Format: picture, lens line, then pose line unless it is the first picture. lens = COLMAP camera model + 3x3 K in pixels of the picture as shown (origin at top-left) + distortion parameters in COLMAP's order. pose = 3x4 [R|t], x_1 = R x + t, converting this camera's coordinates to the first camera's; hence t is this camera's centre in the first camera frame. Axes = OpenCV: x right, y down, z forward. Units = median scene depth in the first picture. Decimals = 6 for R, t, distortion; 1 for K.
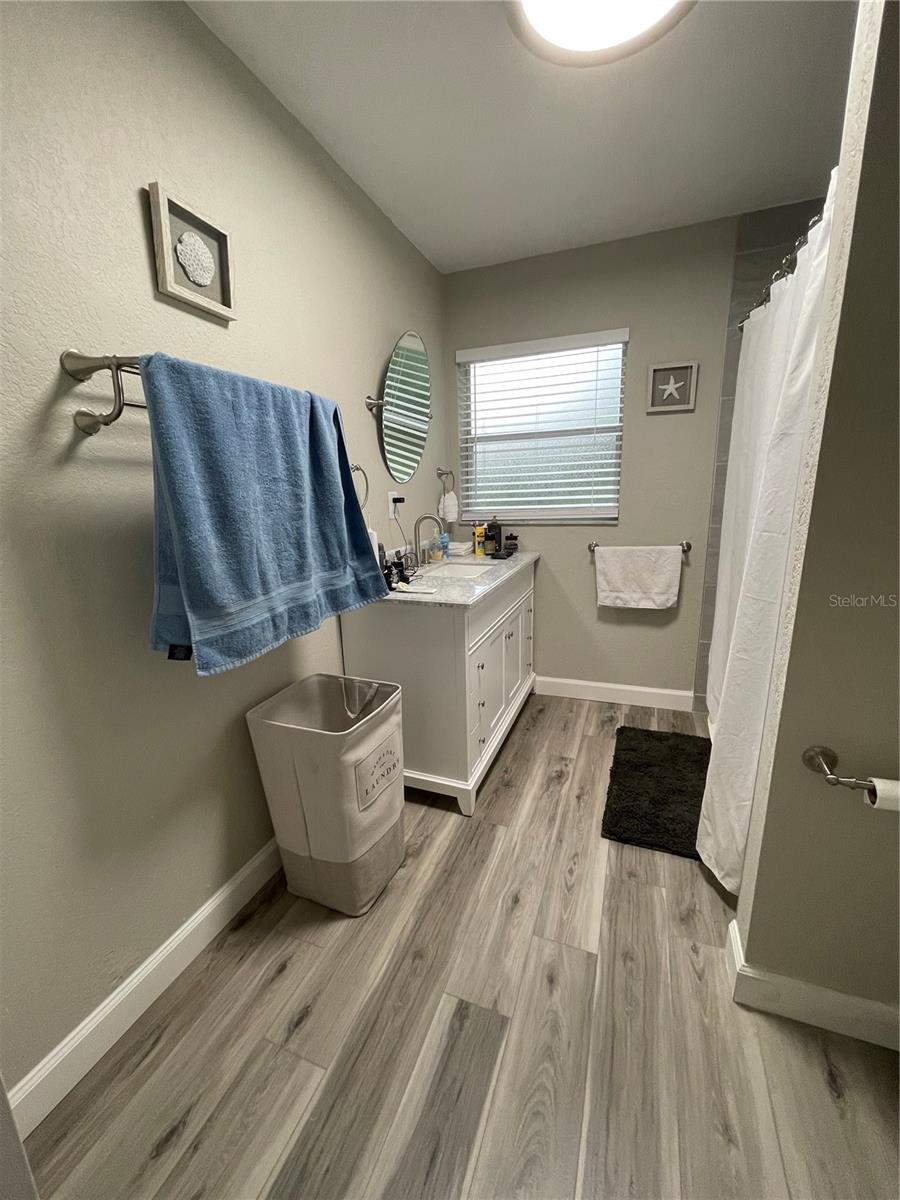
lens RADIAL K [[482.4, 0, 448.7], [0, 482.4, 596.5], [0, 0, 1]] dist [-0.004274, 0.003137]
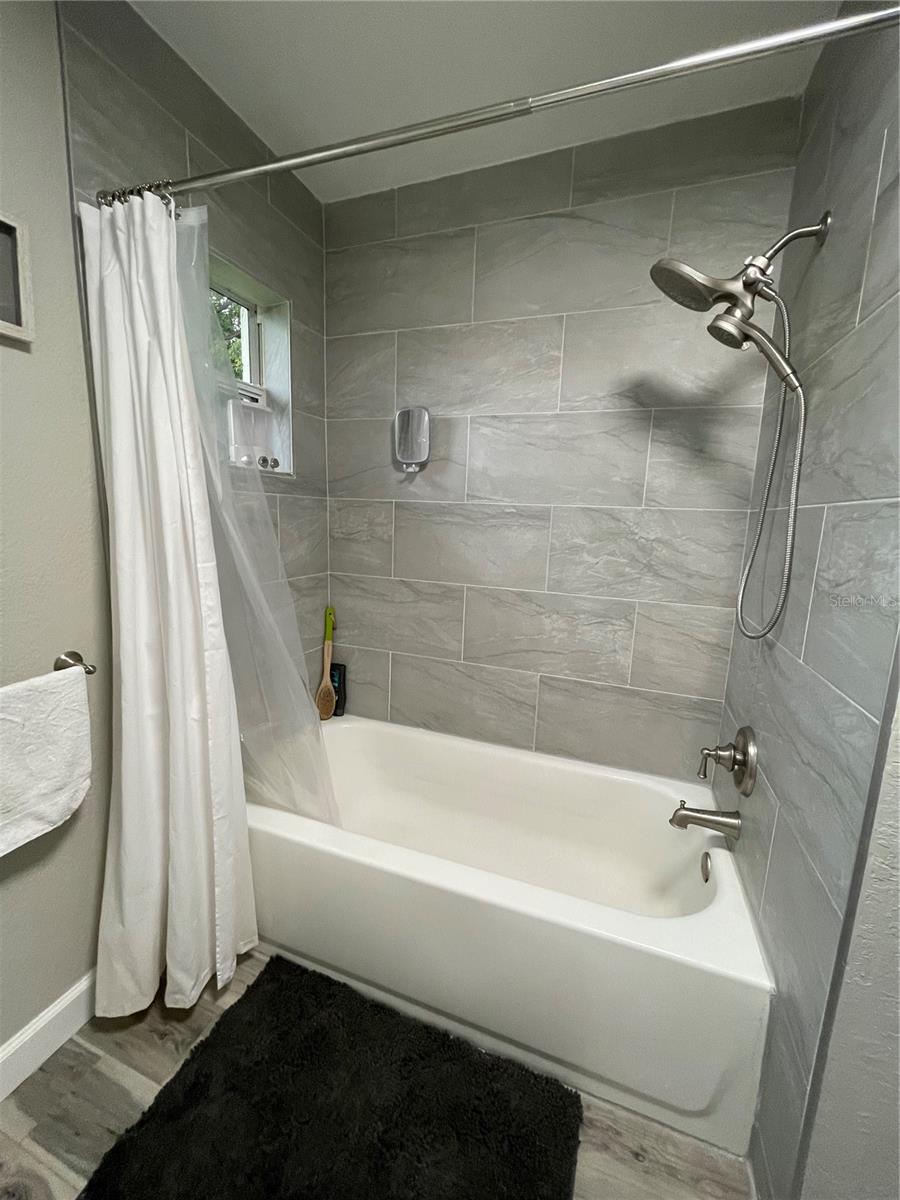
lens RADIAL K [[480.2, 0, 447.6], [0, 480.2, 594.9], [0, 0, 1]] dist [0.001150, 0.000226]
pose [[-0.018177, -0.134705, 0.990719, 0.093151], [0.184015, 0.973505, 0.135741, -0.253493], [-0.982755, 0.184775, 0.007092, 1.024498]]
